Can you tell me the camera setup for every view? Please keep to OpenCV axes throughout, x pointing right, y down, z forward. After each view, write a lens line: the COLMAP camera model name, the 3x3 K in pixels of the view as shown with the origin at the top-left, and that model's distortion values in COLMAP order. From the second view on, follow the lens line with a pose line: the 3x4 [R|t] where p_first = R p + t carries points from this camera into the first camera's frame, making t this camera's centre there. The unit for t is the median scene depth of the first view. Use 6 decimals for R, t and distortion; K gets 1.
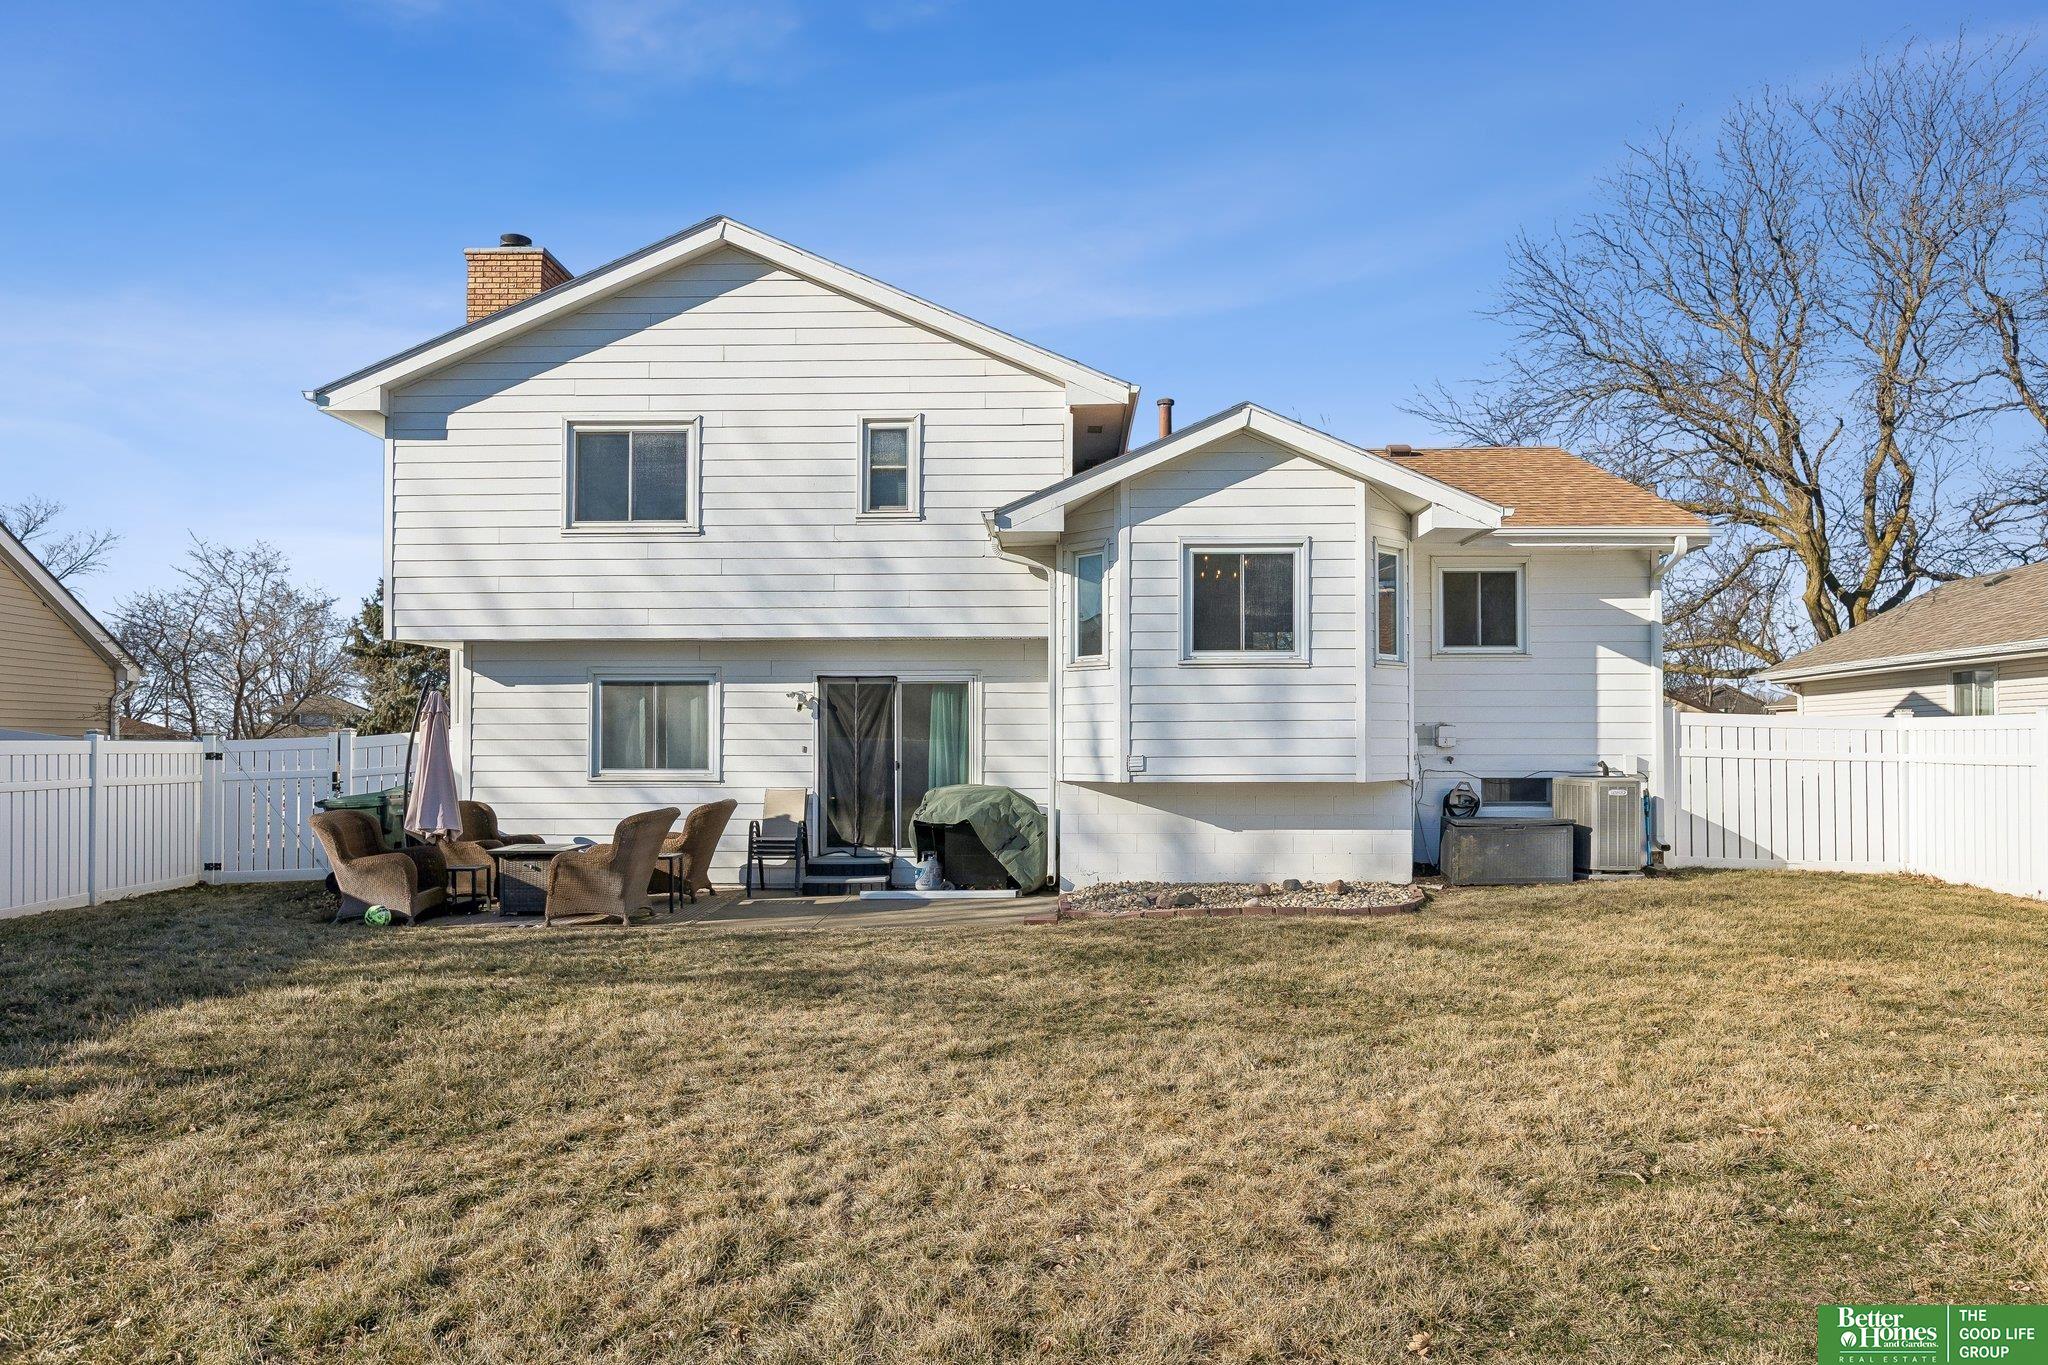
lens RADIAL K [[1337.3, 0, 1013.3], [0, 1337.3, 692.1], [0, 0, 1]] dist [0.007347, 0.003189]
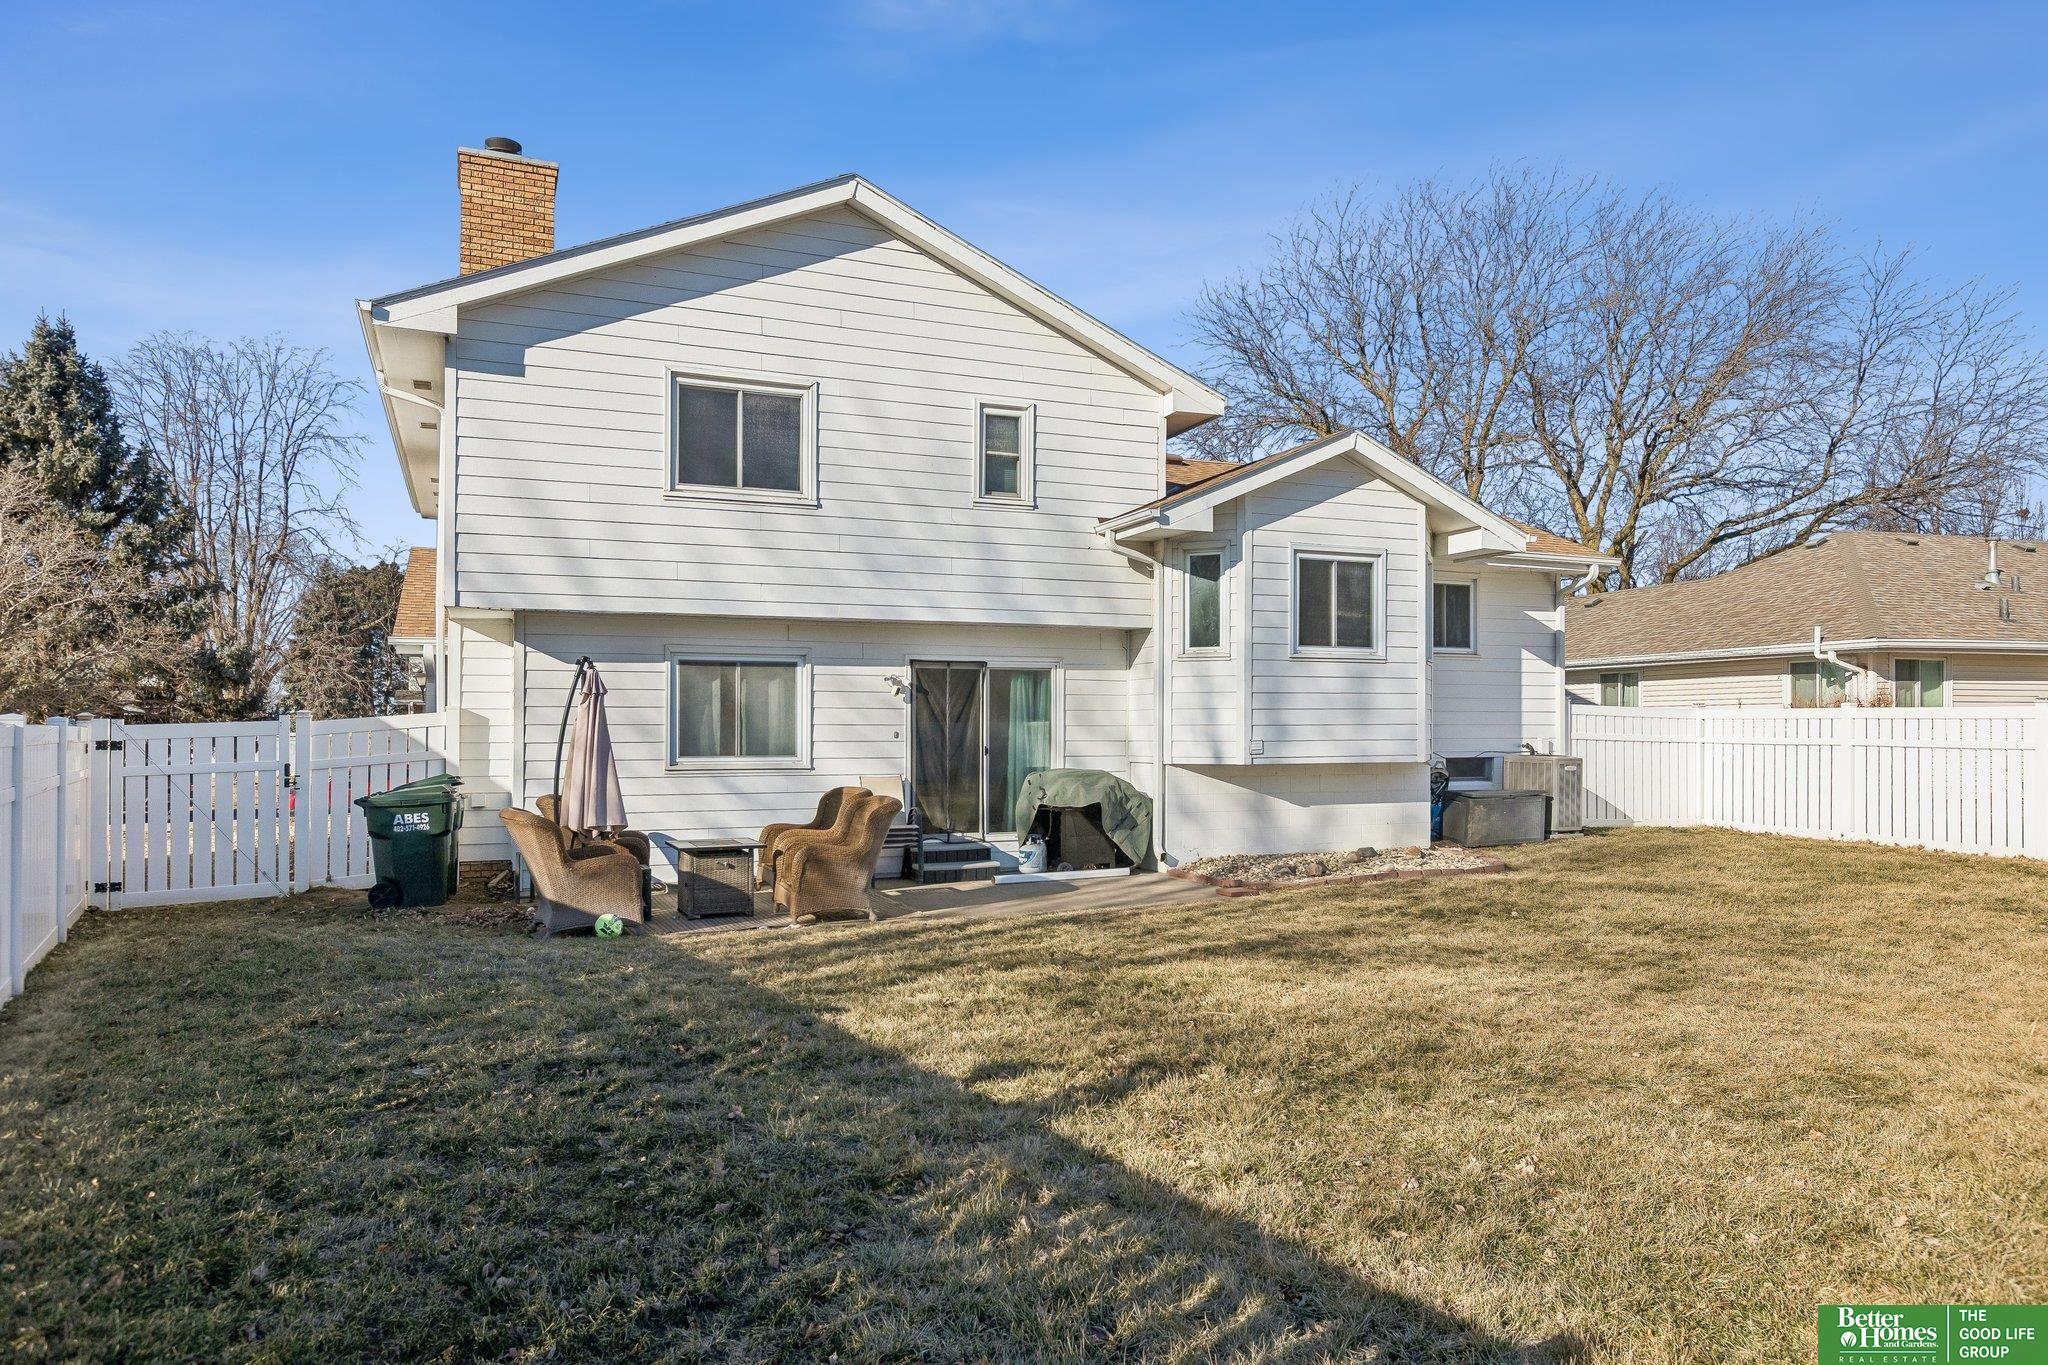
lens RADIAL K [[1337.3, 0, 1039.5], [0, 1337.3, 692.6], [0, 0, 1]] dist [0.007347, 0.003189]
pose [[0.905759, 0.011340, 0.423642, -0.490058], [-0.016459, 0.999829, 0.008427, 0.002182], [-0.423474, -0.014605, 0.905790, 0.075967]]
